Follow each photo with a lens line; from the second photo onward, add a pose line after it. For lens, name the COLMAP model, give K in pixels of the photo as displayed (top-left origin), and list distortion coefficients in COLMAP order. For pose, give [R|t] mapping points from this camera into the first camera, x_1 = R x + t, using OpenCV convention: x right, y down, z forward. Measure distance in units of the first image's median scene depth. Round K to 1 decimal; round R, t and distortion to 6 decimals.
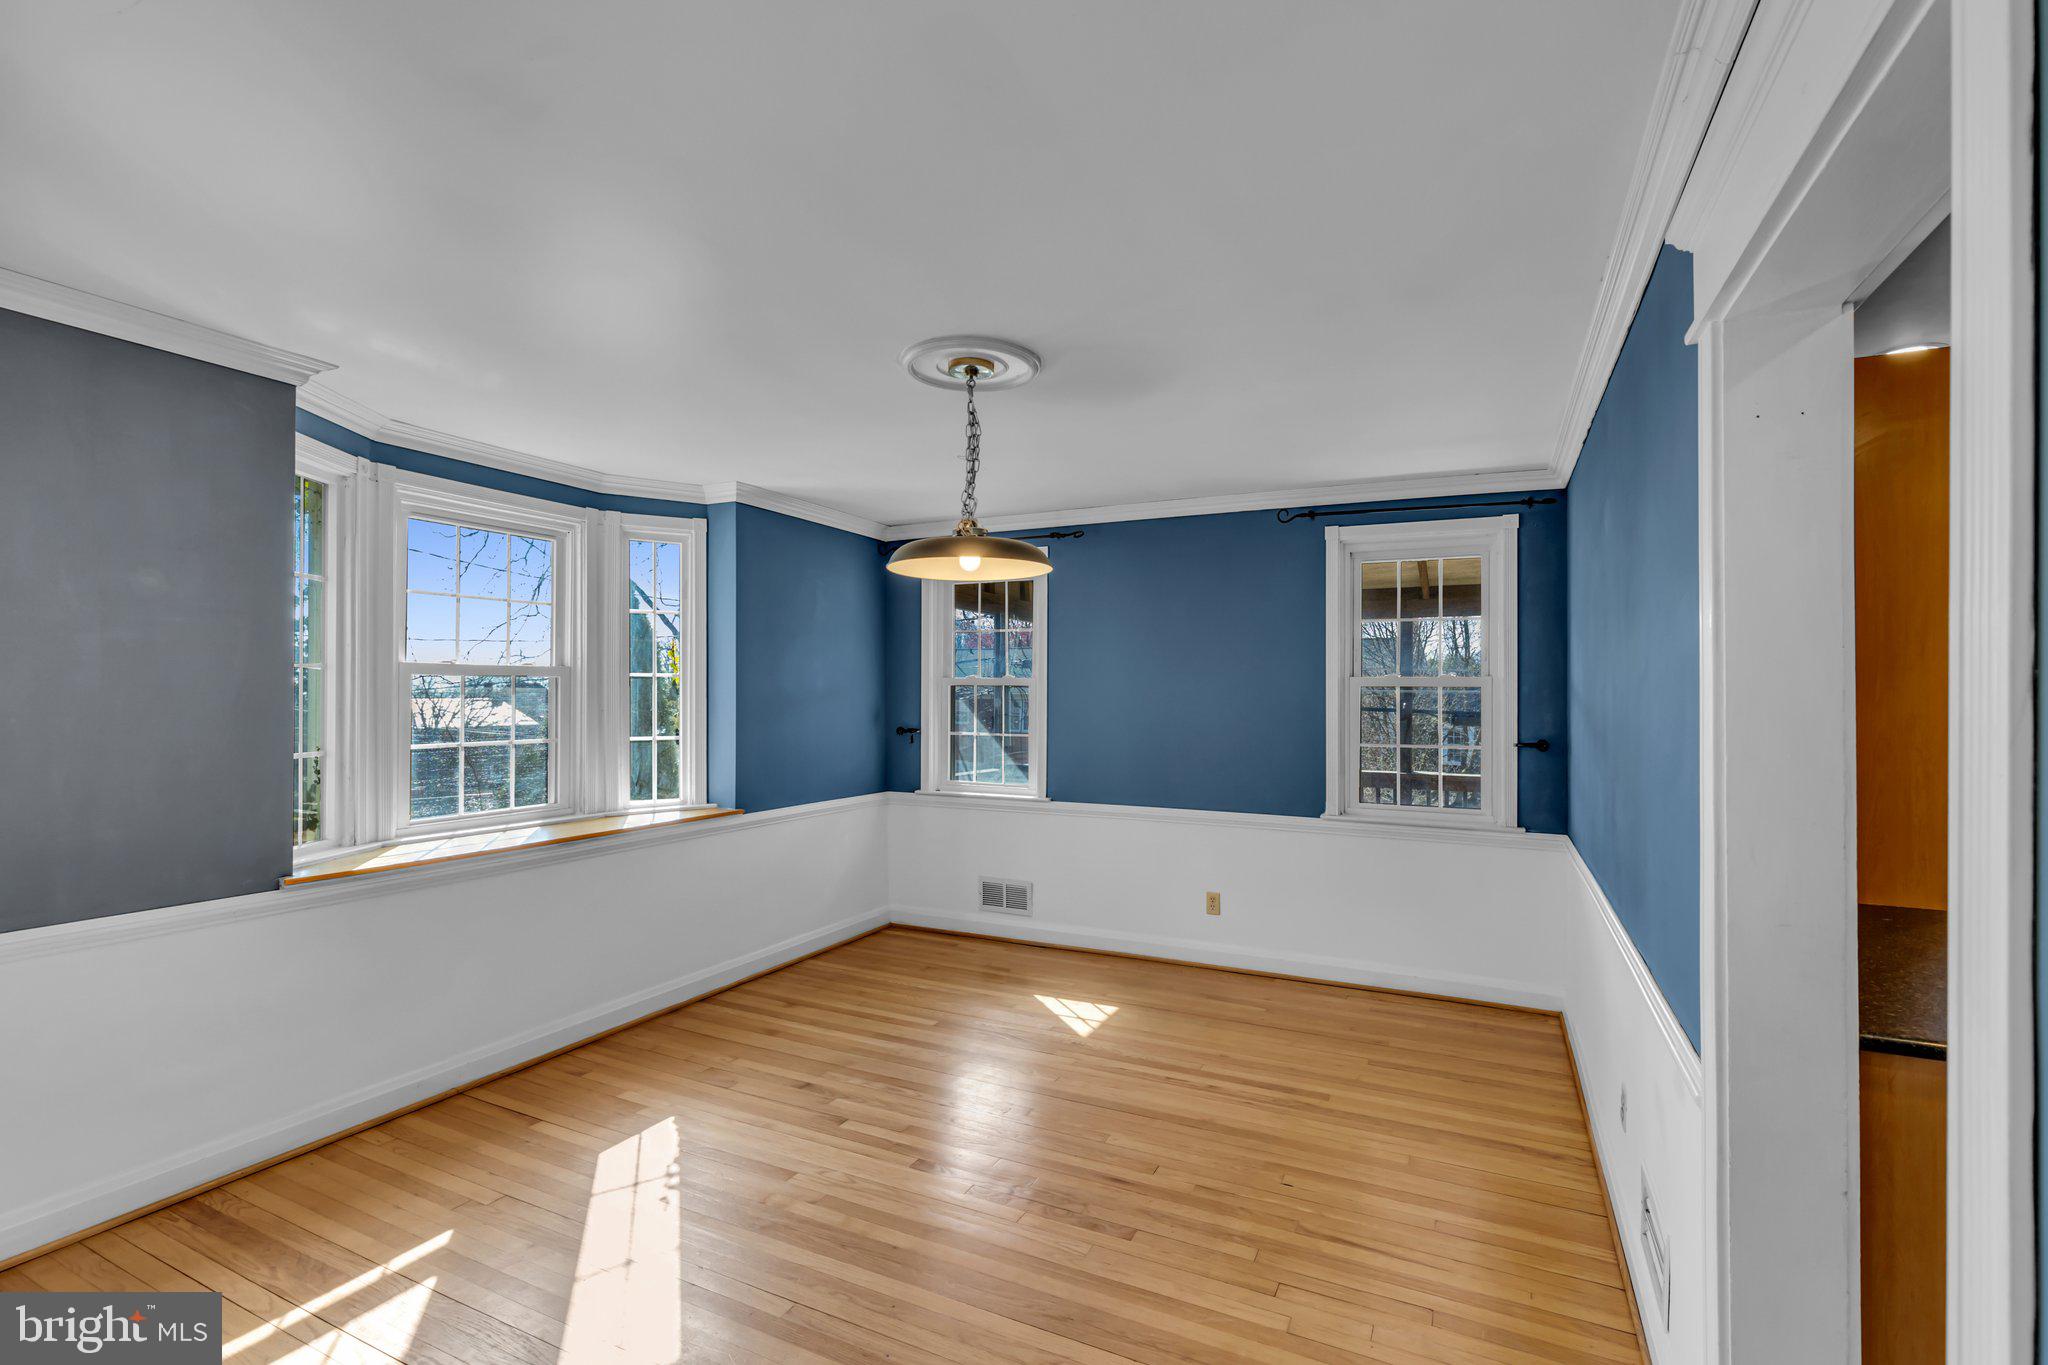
lens RADIAL K [[922.1, 0, 1029.3], [0, 922.1, 692.0], [0, 0, 1]] dist [0.002618, -0.000716]
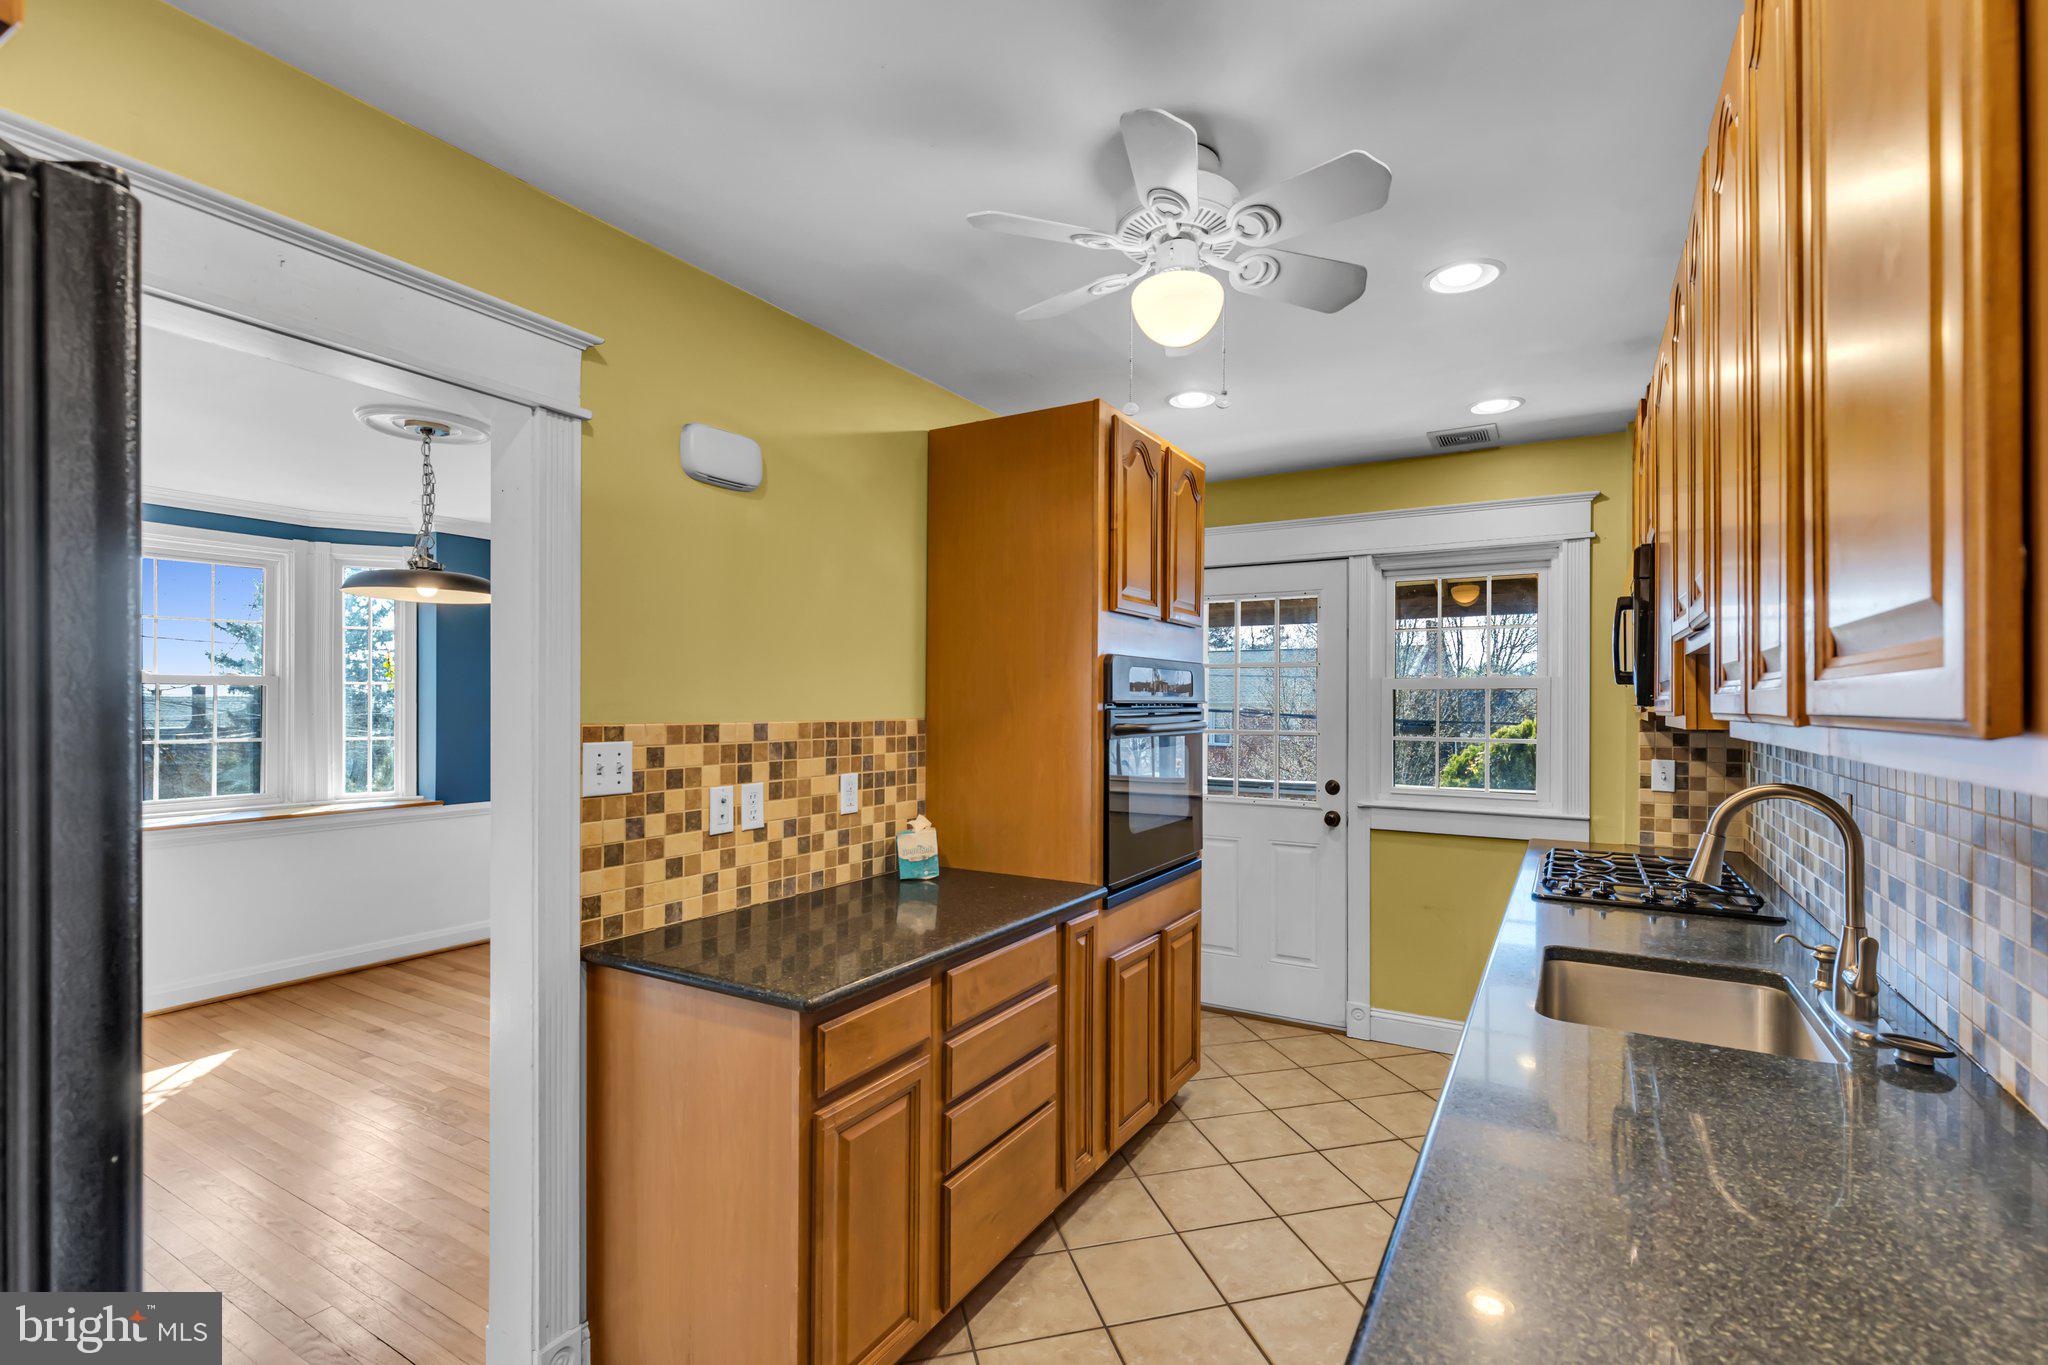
lens RADIAL K [[922.1, 0, 1009.5], [0, 922.1, 697.3], [0, 0, 1]] dist [0.002618, -0.000716]
pose [[0.994229, -0.010487, -0.106761, 0.606265], [0.010232, 0.999943, -0.002931, 0.013065], [0.106786, 0.001822, 0.994280, -0.071612]]
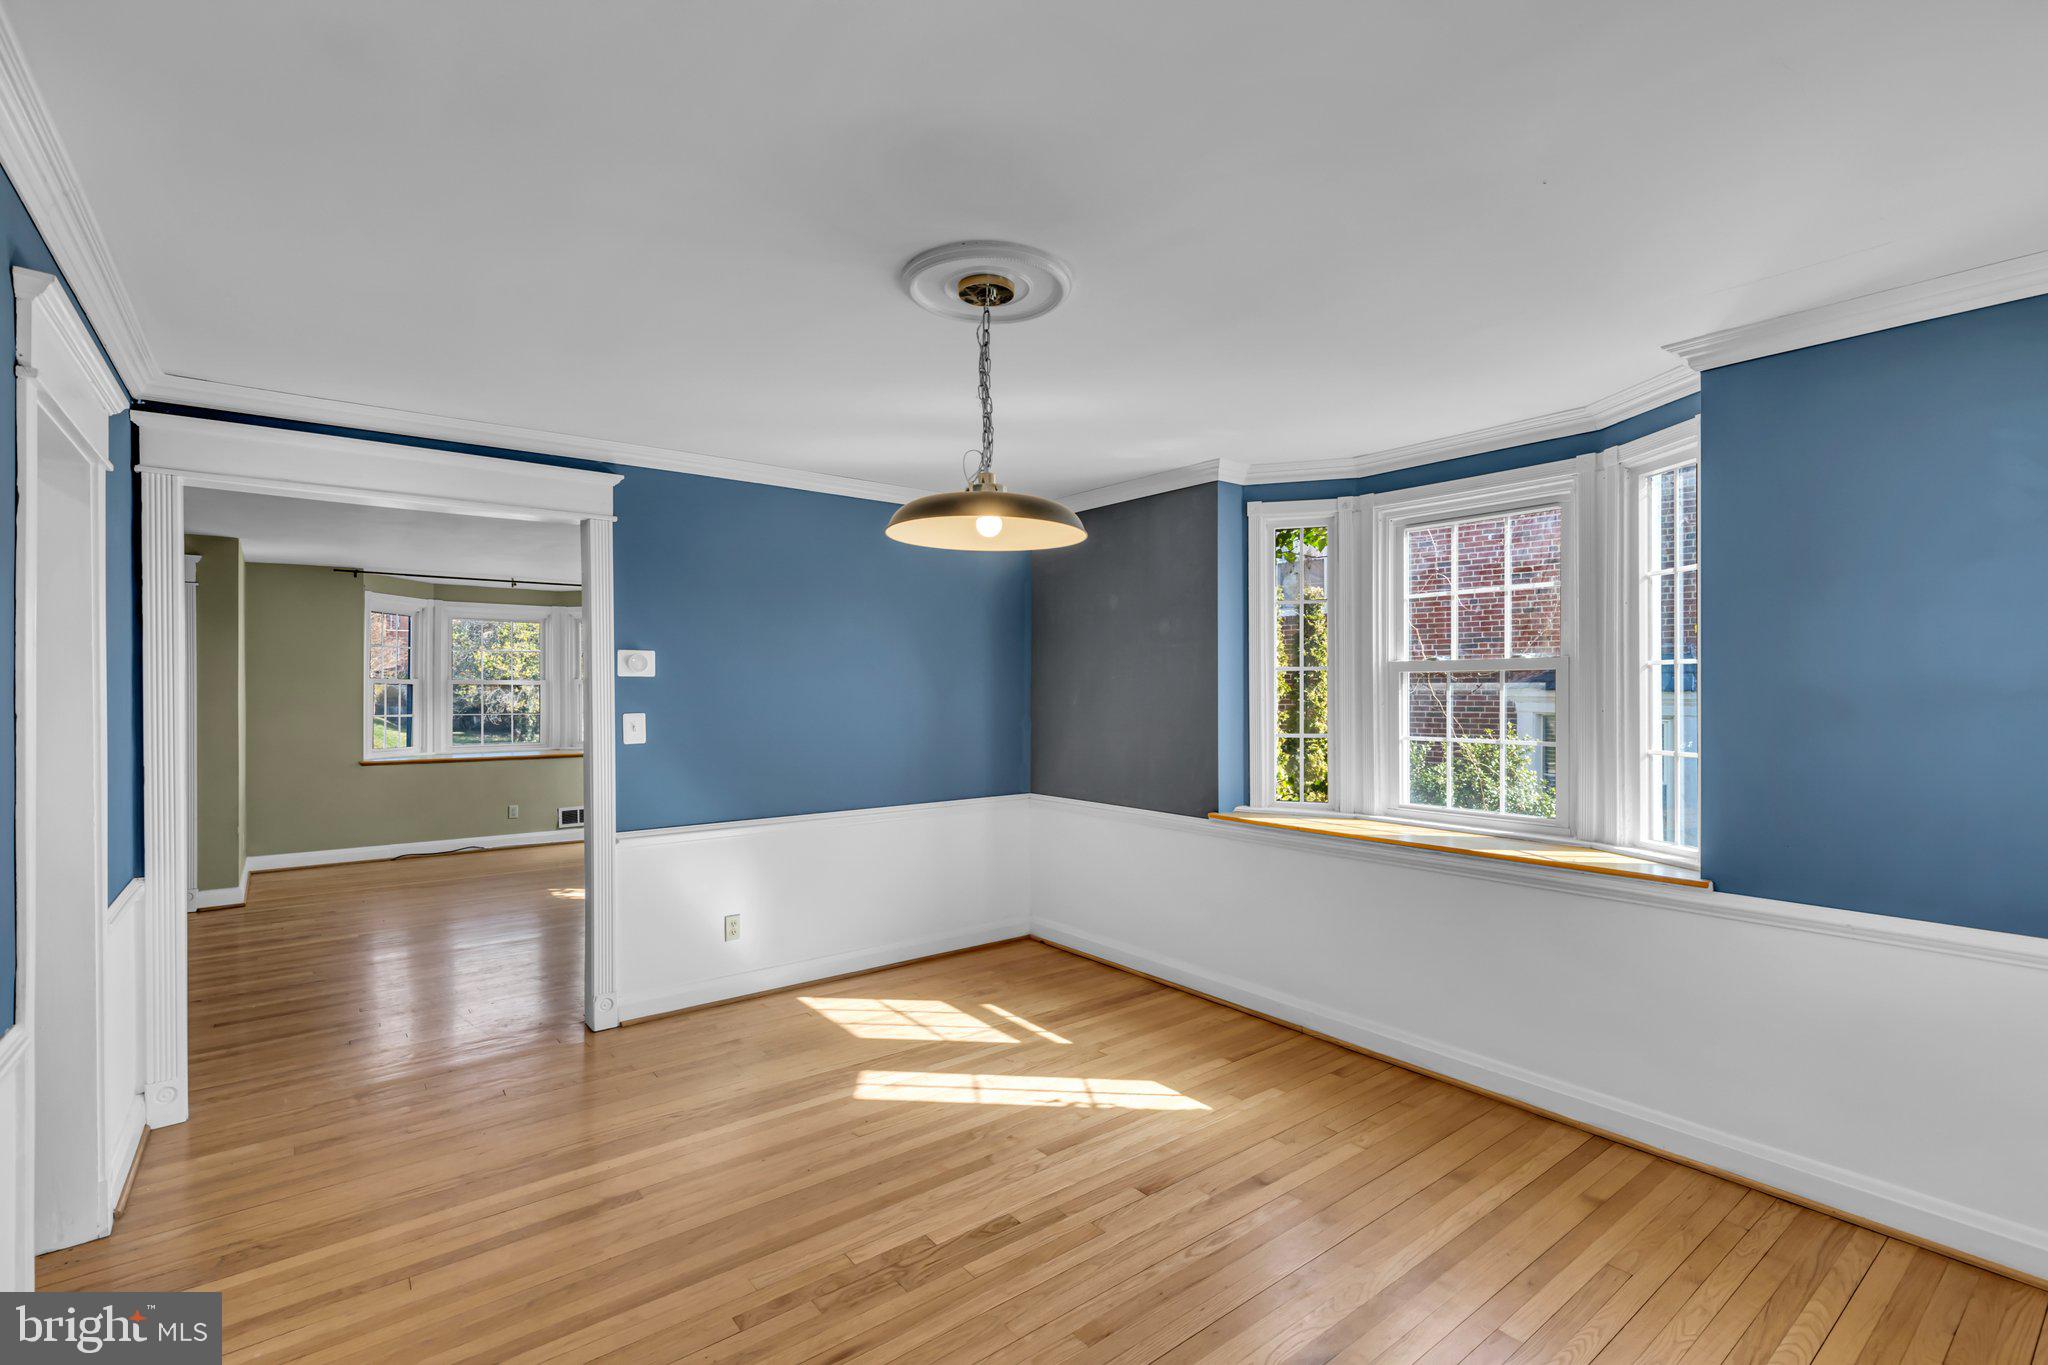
lens RADIAL K [[922.1, 0, 1056.4], [0, 922.1, 680.0], [0, 0, 1]] dist [0.002618, -0.000716]
pose [[-0.422889, -0.016612, -0.906029, 0.488699], [-0.001496, 0.999843, -0.017634, 0.010636], [0.906180, -0.006102, -0.422848, 1.039958]]
